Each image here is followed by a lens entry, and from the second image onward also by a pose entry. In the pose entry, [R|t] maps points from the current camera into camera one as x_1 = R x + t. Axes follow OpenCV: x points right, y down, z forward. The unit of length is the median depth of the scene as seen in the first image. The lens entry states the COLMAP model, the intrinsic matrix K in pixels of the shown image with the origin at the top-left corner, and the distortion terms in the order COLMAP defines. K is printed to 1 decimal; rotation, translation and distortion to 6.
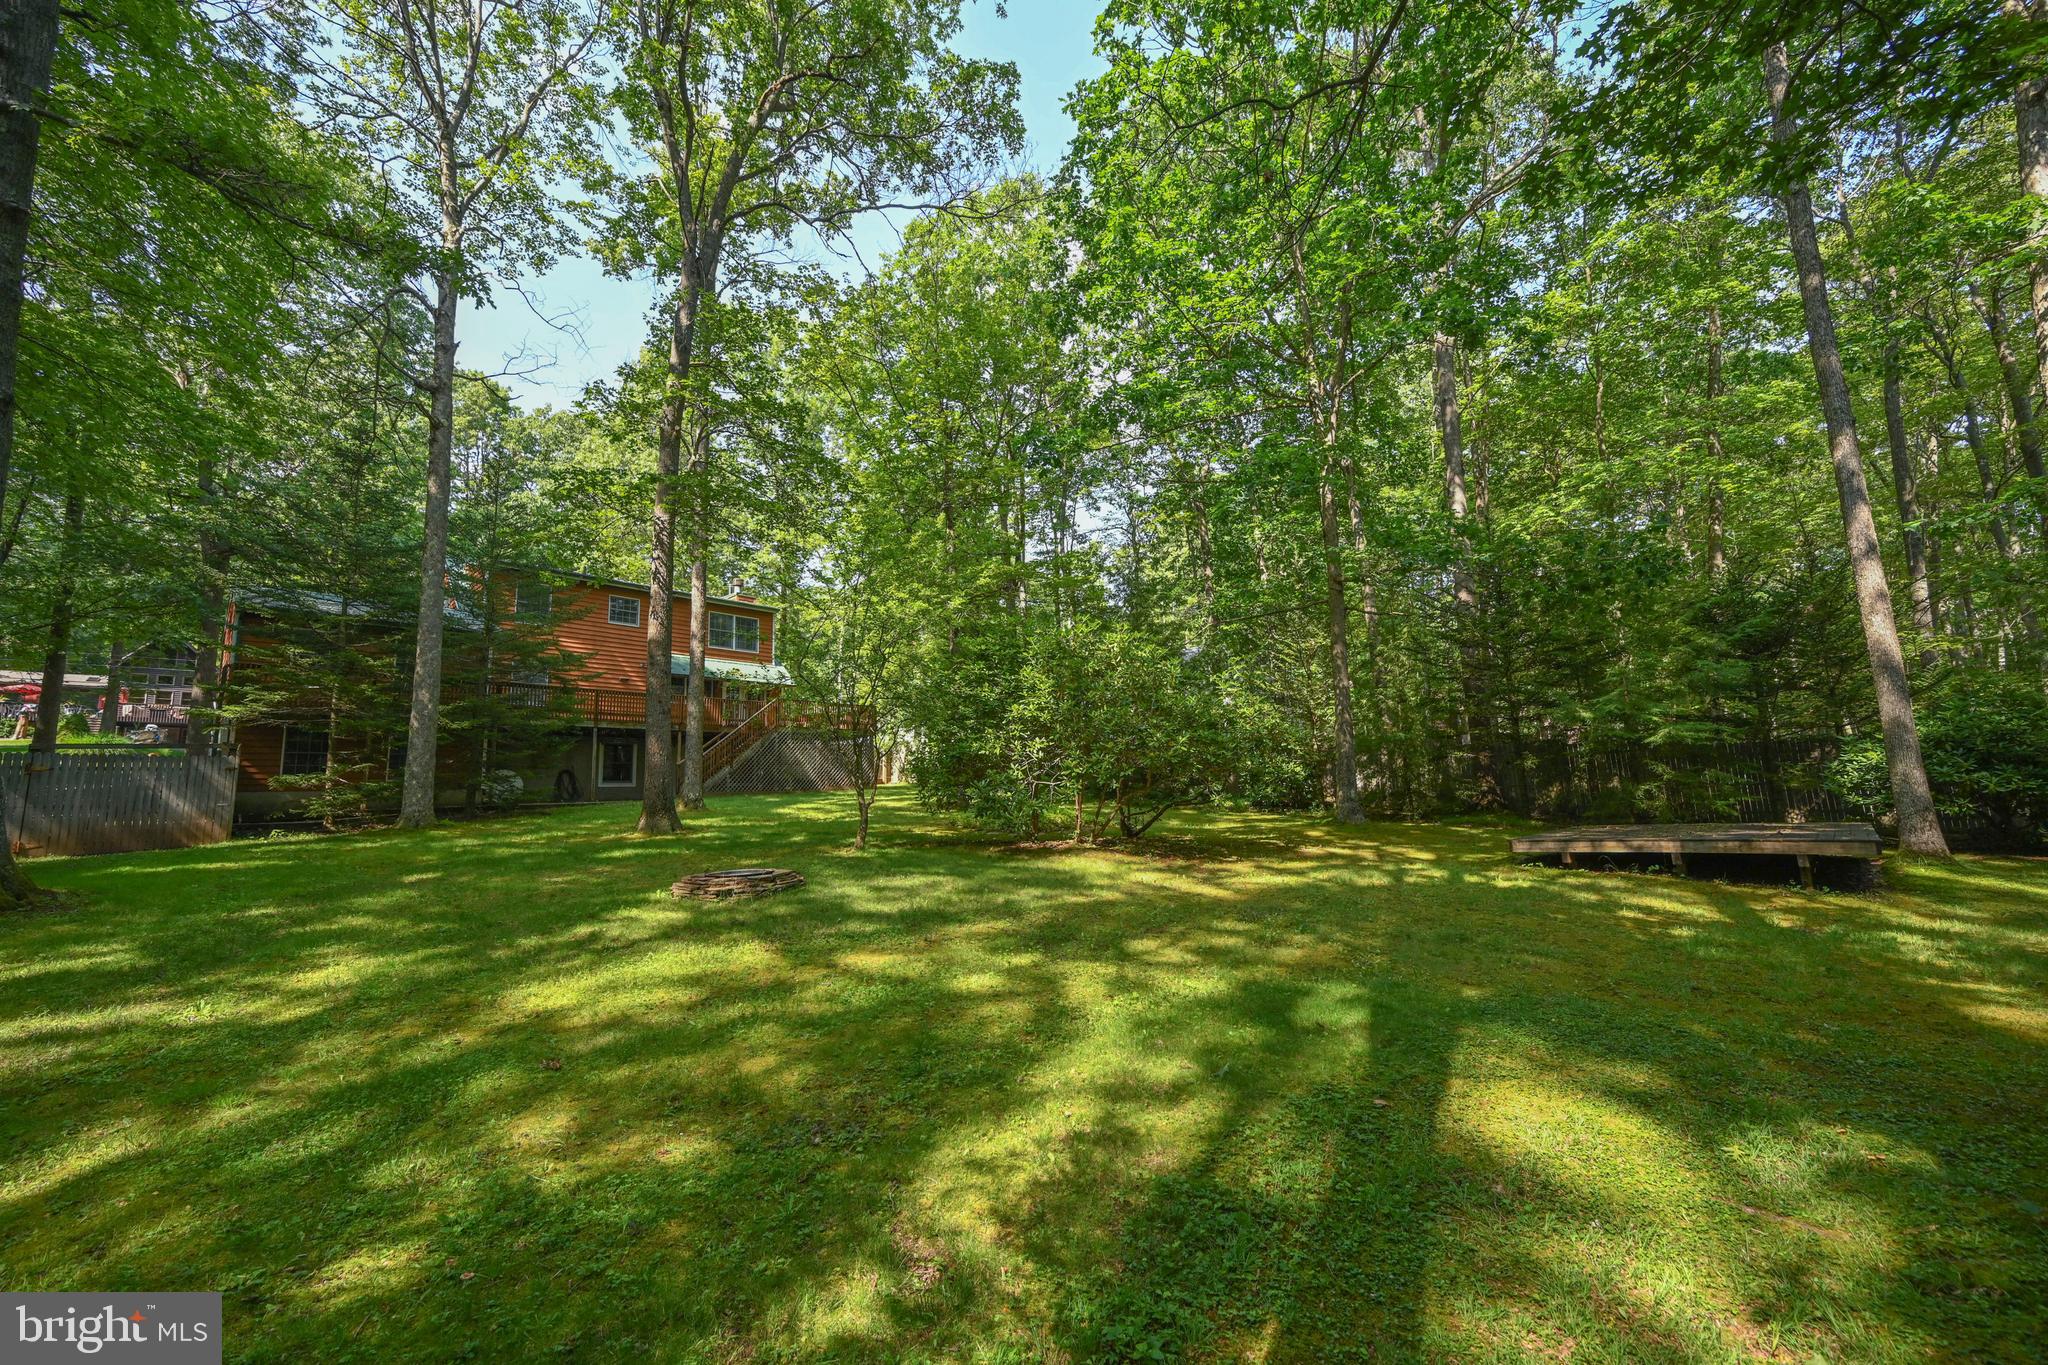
lens RADIAL K [[811.3, 0, 1022.5], [0, 811.3, 687.5], [0, 0, 1]] dist [0.005285, 0.000175]
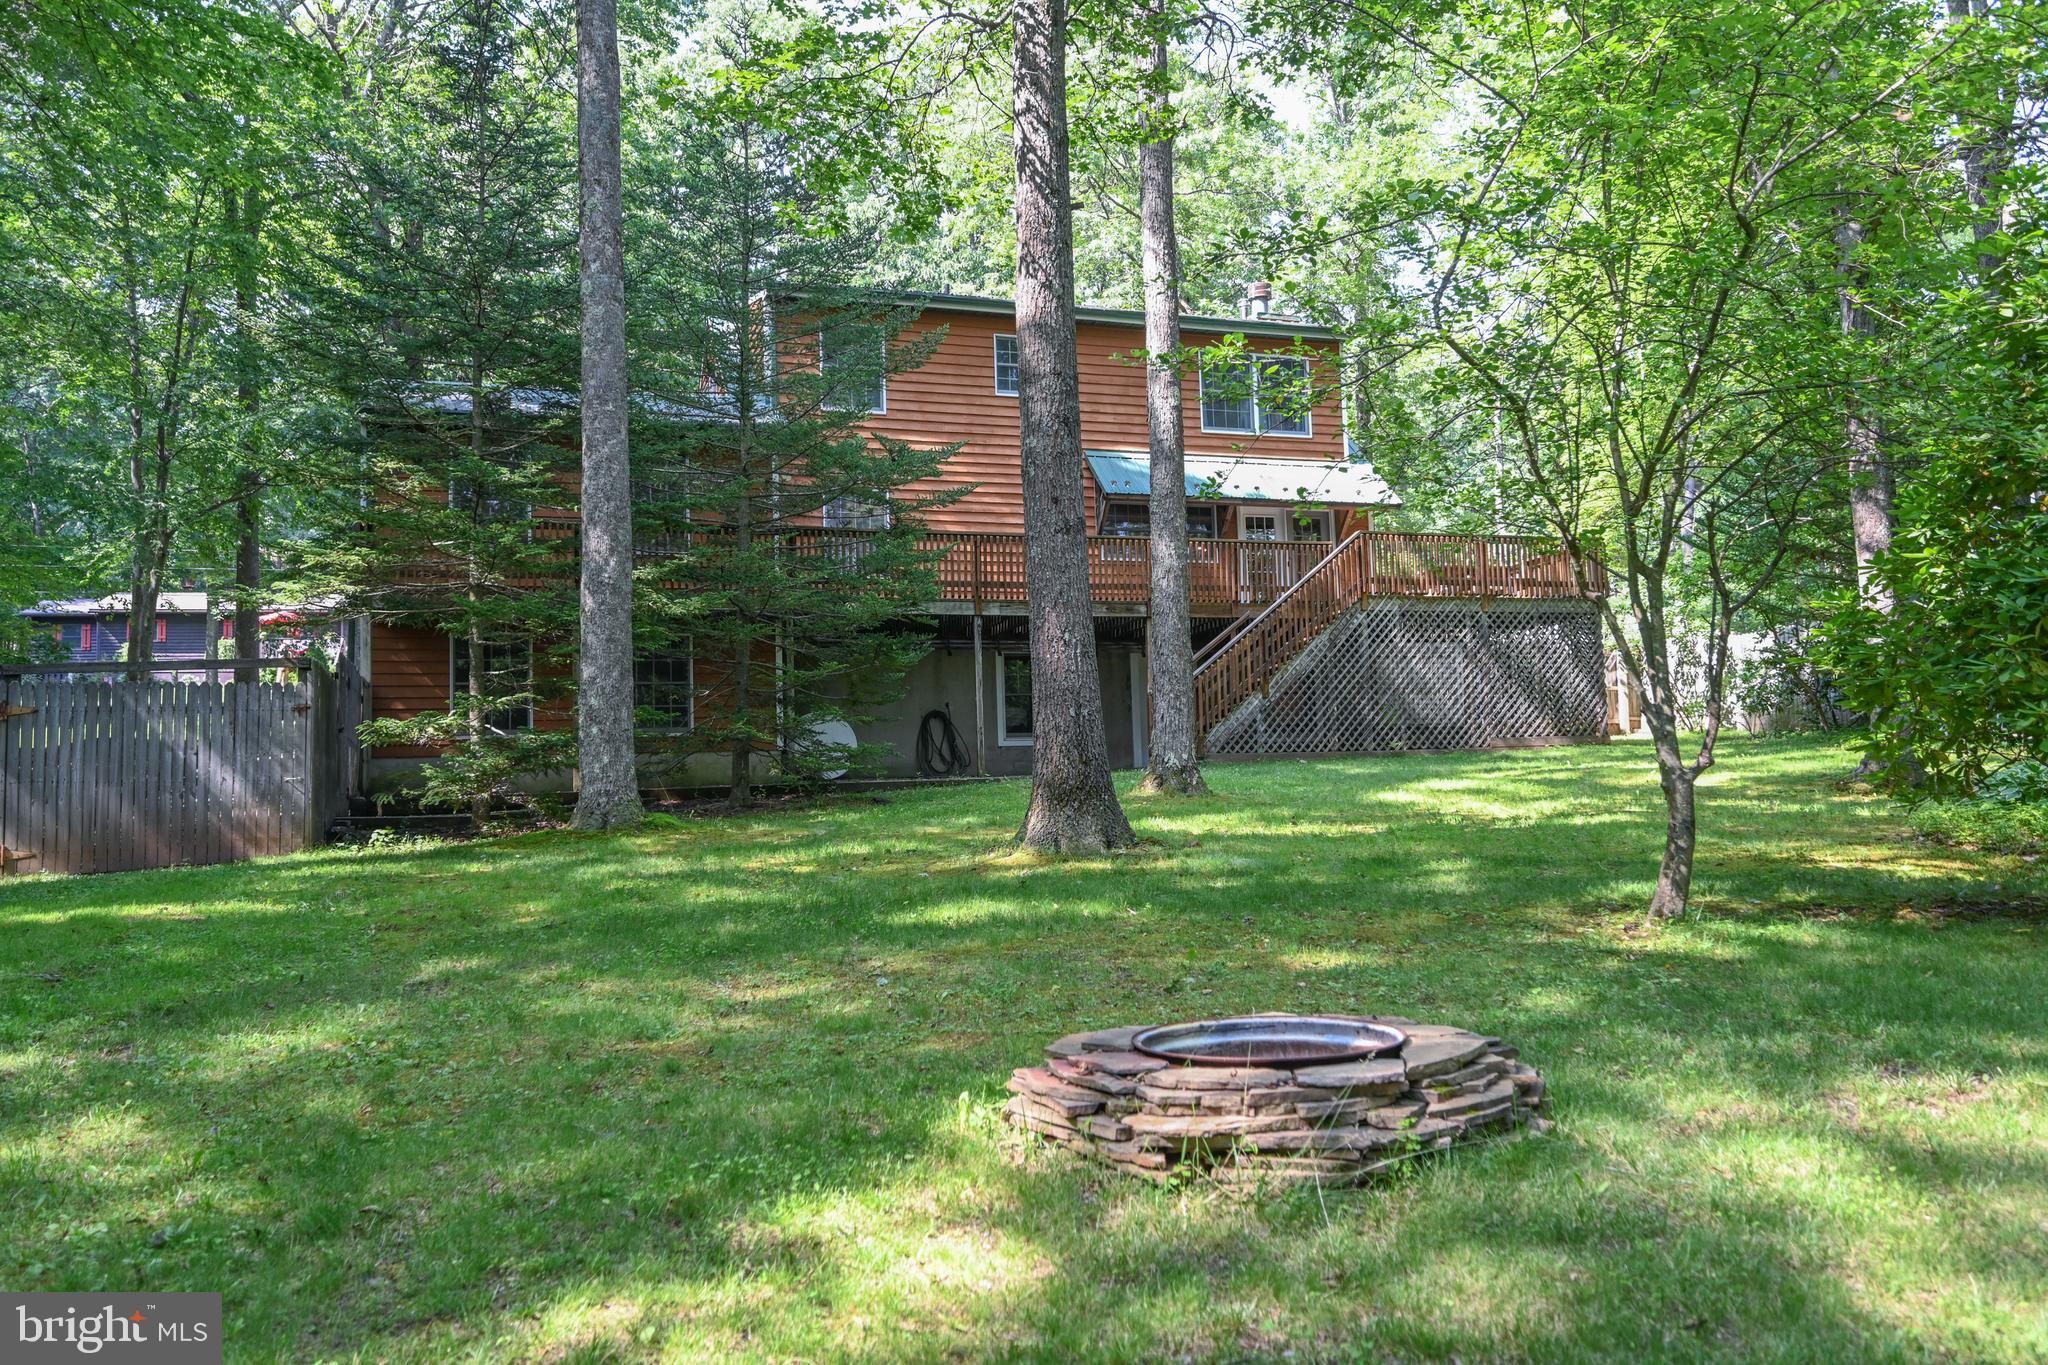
lens RADIAL K [[1595.2, 0, 1024.0], [0, 1595.2, 682.5], [0, 0, 1]] dist [-0.000120, -0.000374]
pose [[0.876730, -0.031754, -0.479933, -0.108477], [0.068171, 0.995949, 0.058638, 0.053698], [0.476127, -0.084127, 0.875343, 0.335079]]
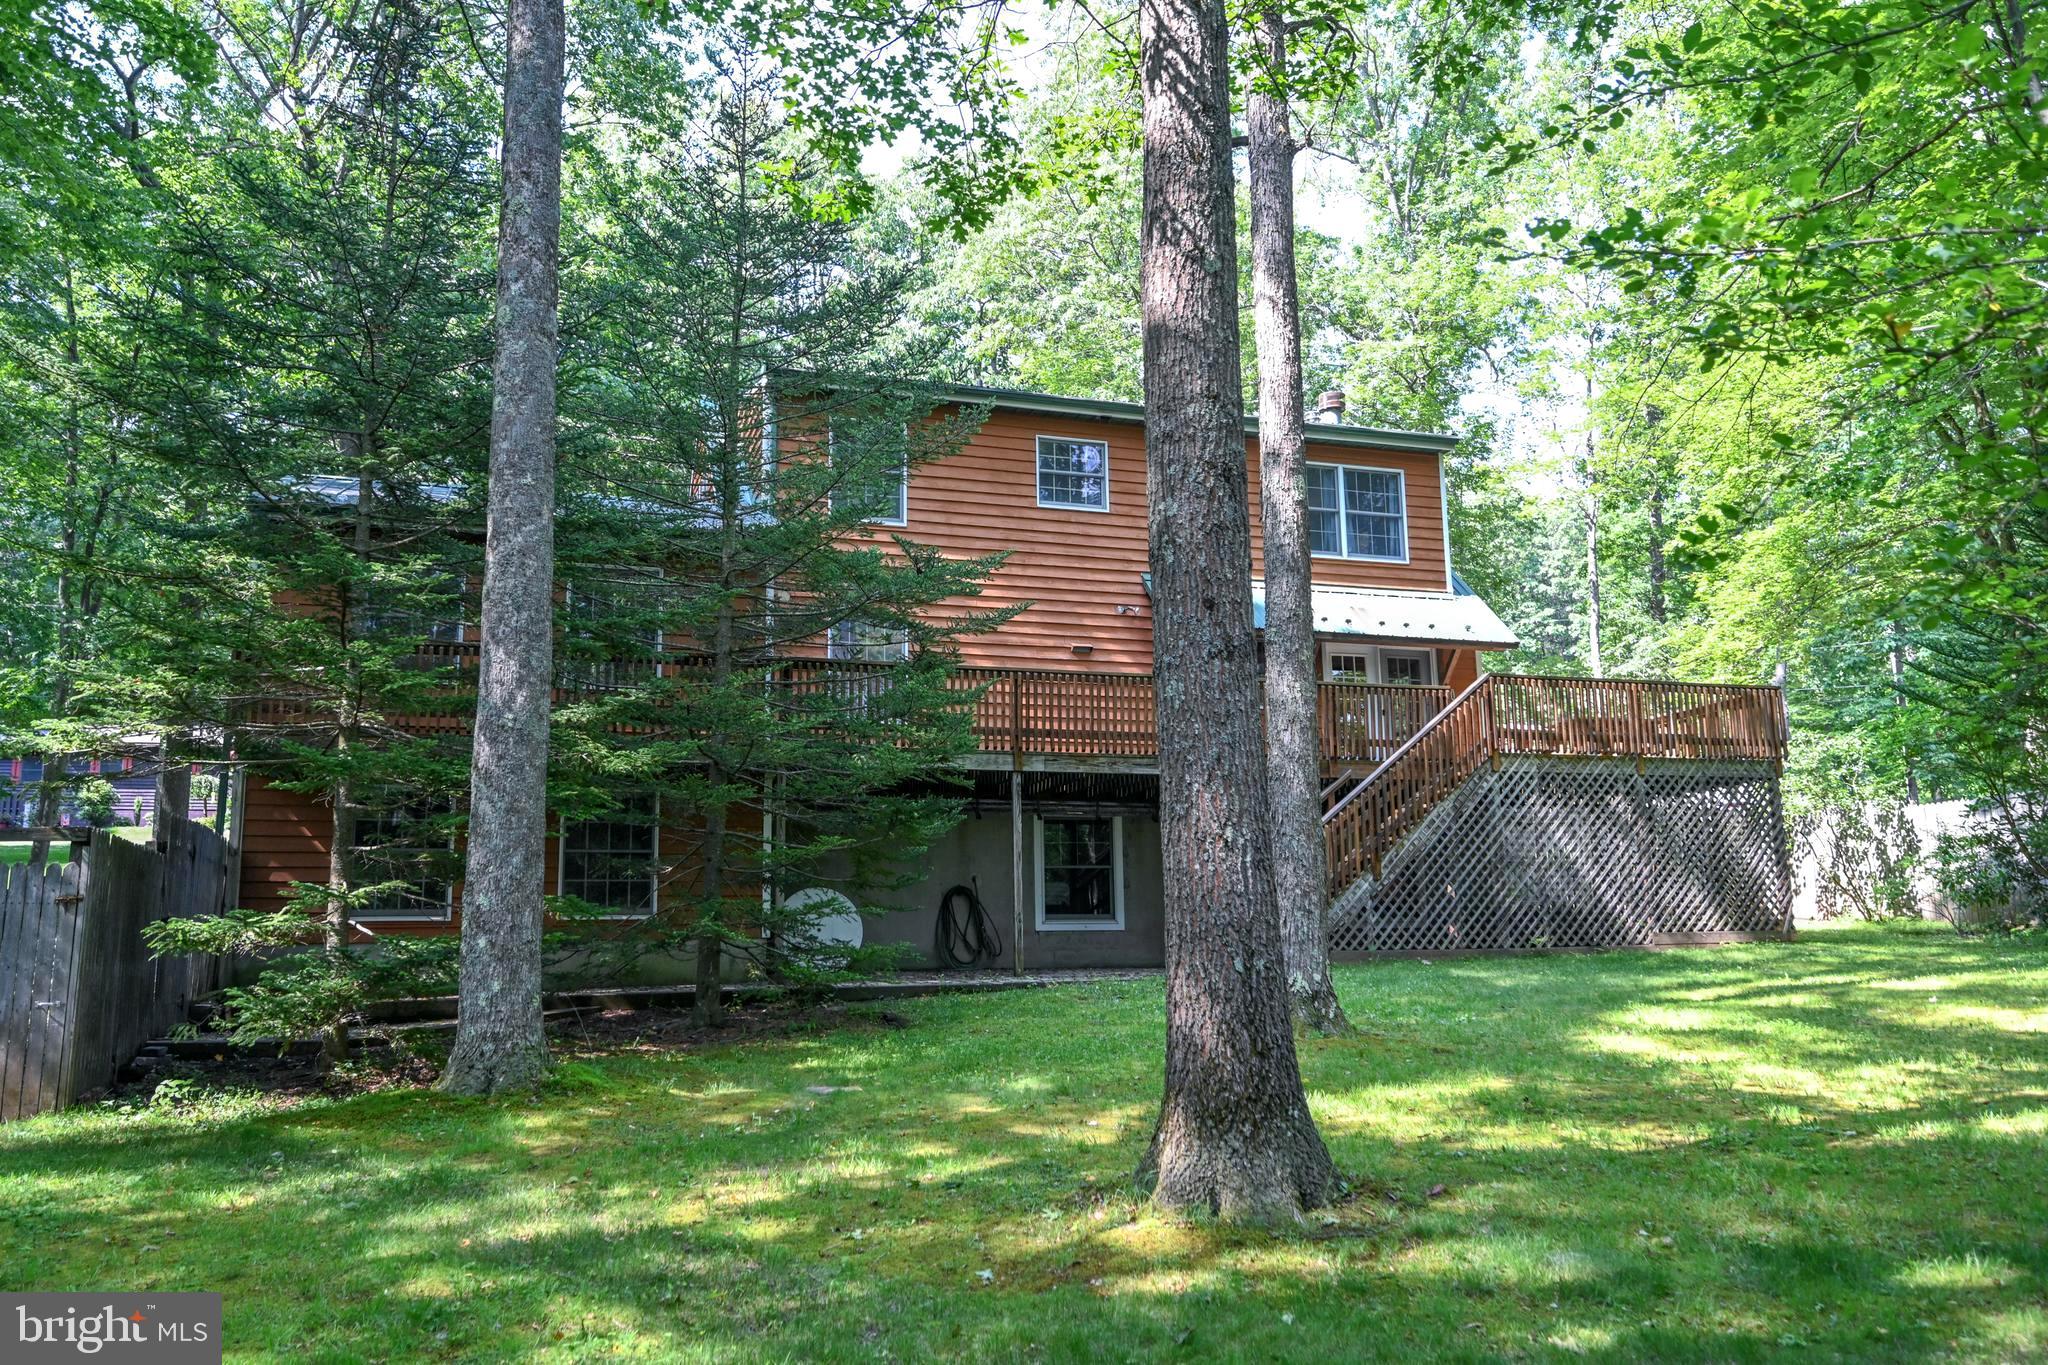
lens RADIAL K [[1595.2, 0, 1024.0], [0, 1595.2, 682.5], [0, 0, 1]] dist [-0.000120, -0.000374]
pose [[0.875714, -0.062142, -0.478815, -0.266930], [0.053903, 0.998066, -0.030950, 0.047150], [0.479812, 0.001294, 0.877370, 0.561699]]
